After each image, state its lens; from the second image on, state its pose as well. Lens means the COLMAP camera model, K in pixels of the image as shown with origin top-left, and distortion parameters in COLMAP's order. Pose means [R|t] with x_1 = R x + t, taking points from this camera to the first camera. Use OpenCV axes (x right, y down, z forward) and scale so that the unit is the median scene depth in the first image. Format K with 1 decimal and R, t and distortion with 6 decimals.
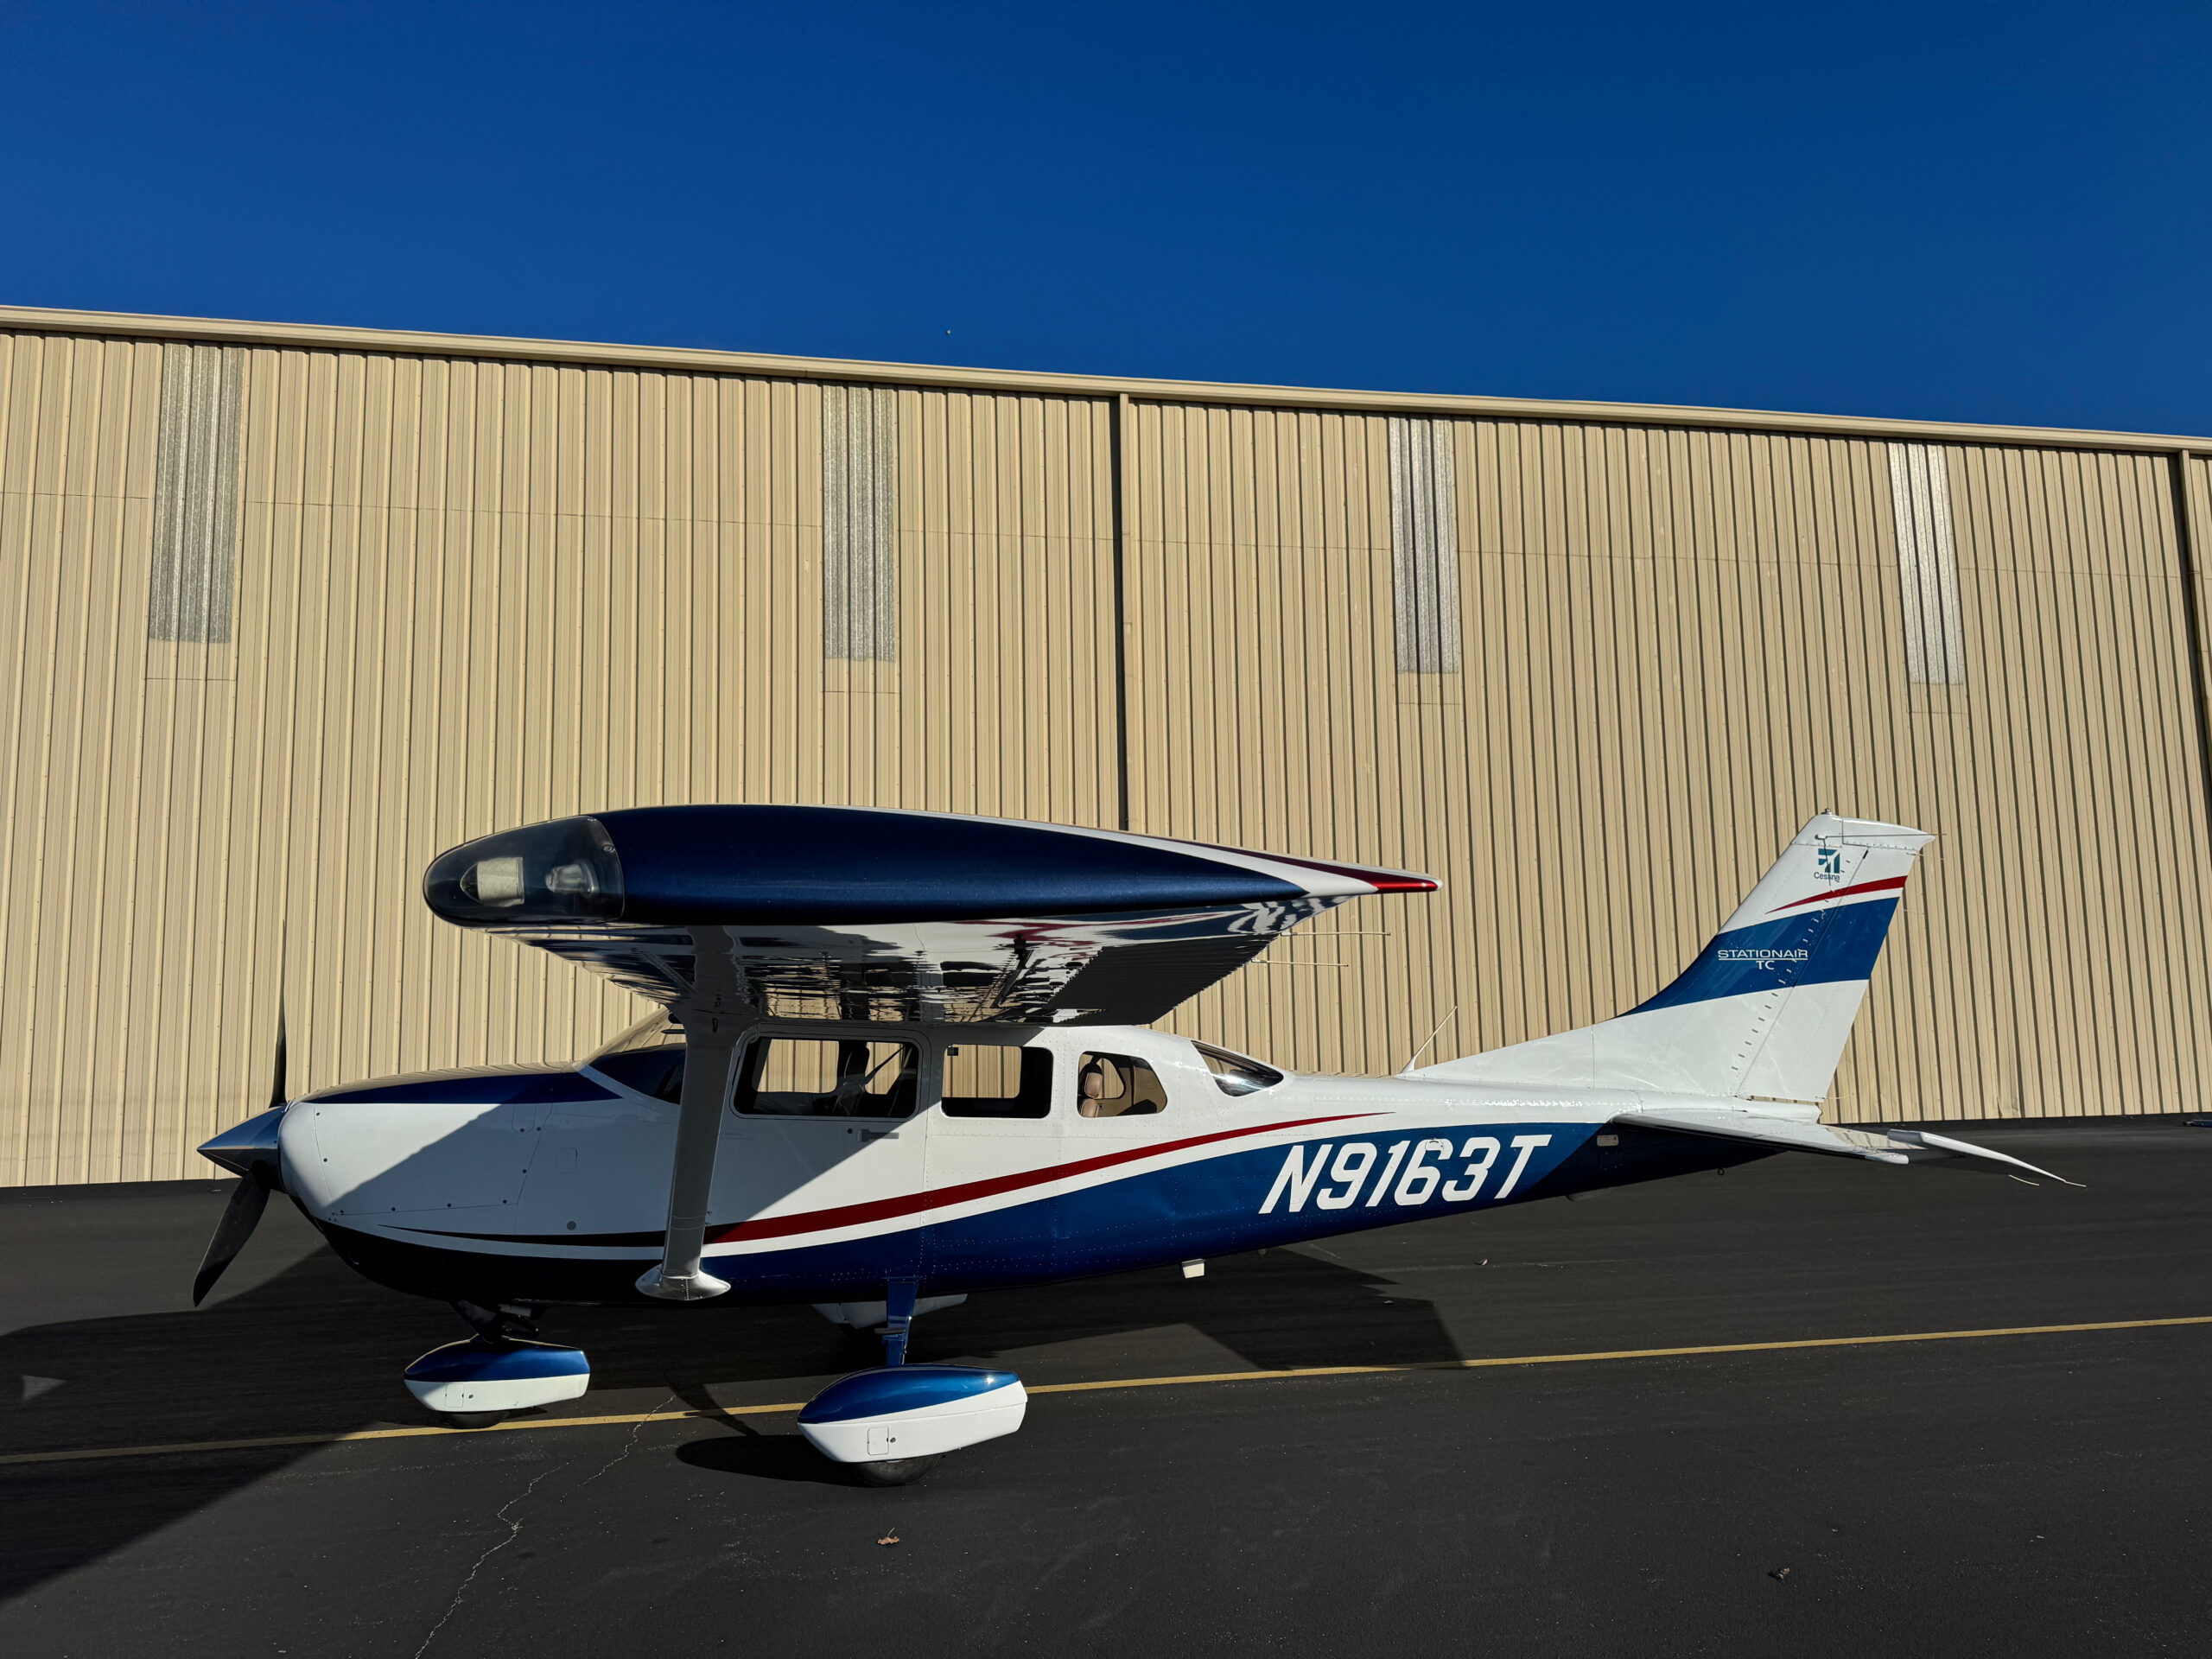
lens RADIAL K [[1542.1, 0, 1105.4], [0, 1542.1, 844.5], [0, 0, 1]] dist [0.095272, -0.125418]
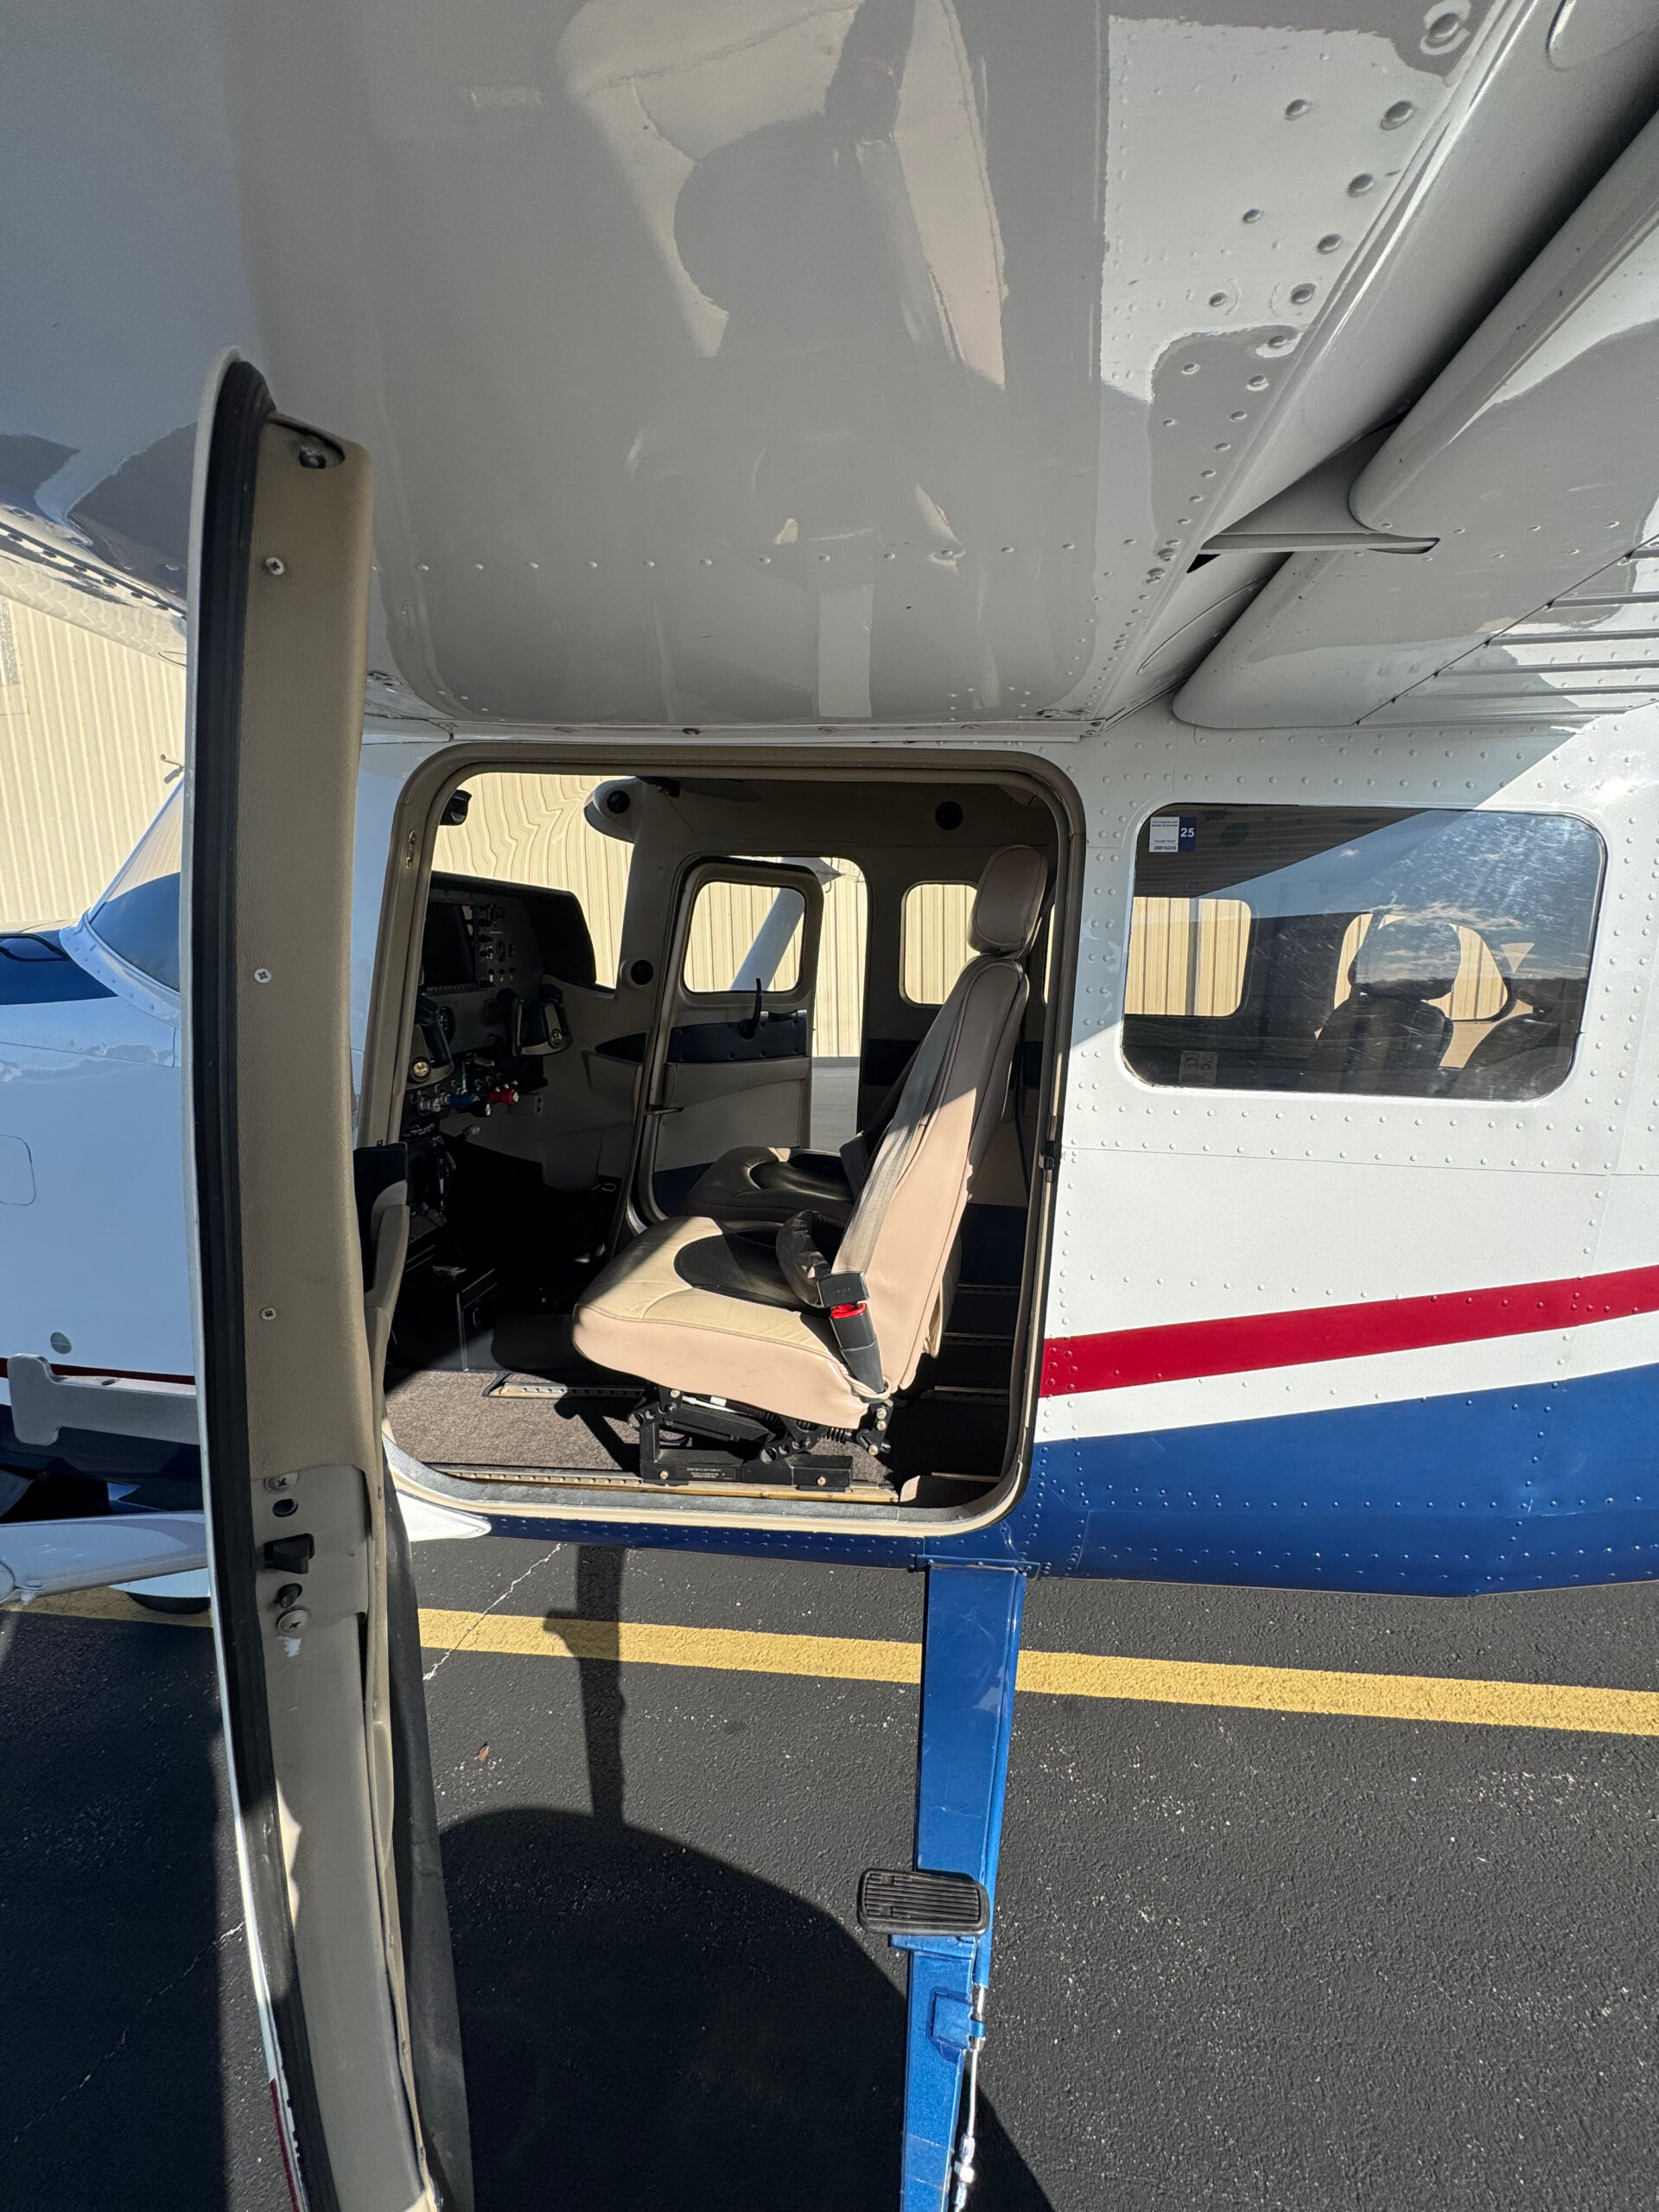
lens RADIAL K [[881.5, 0, 833.3], [0, 881.5, 1115.7], [0, 0, 1]] dist [-0.004872, -0.002436]
pose [[0.953737, 0.045187, -0.297228, -0.088954], [0.038096, 0.962506, 0.268571, 0.114334], [0.298220, -0.267469, 0.916256, 0.695321]]
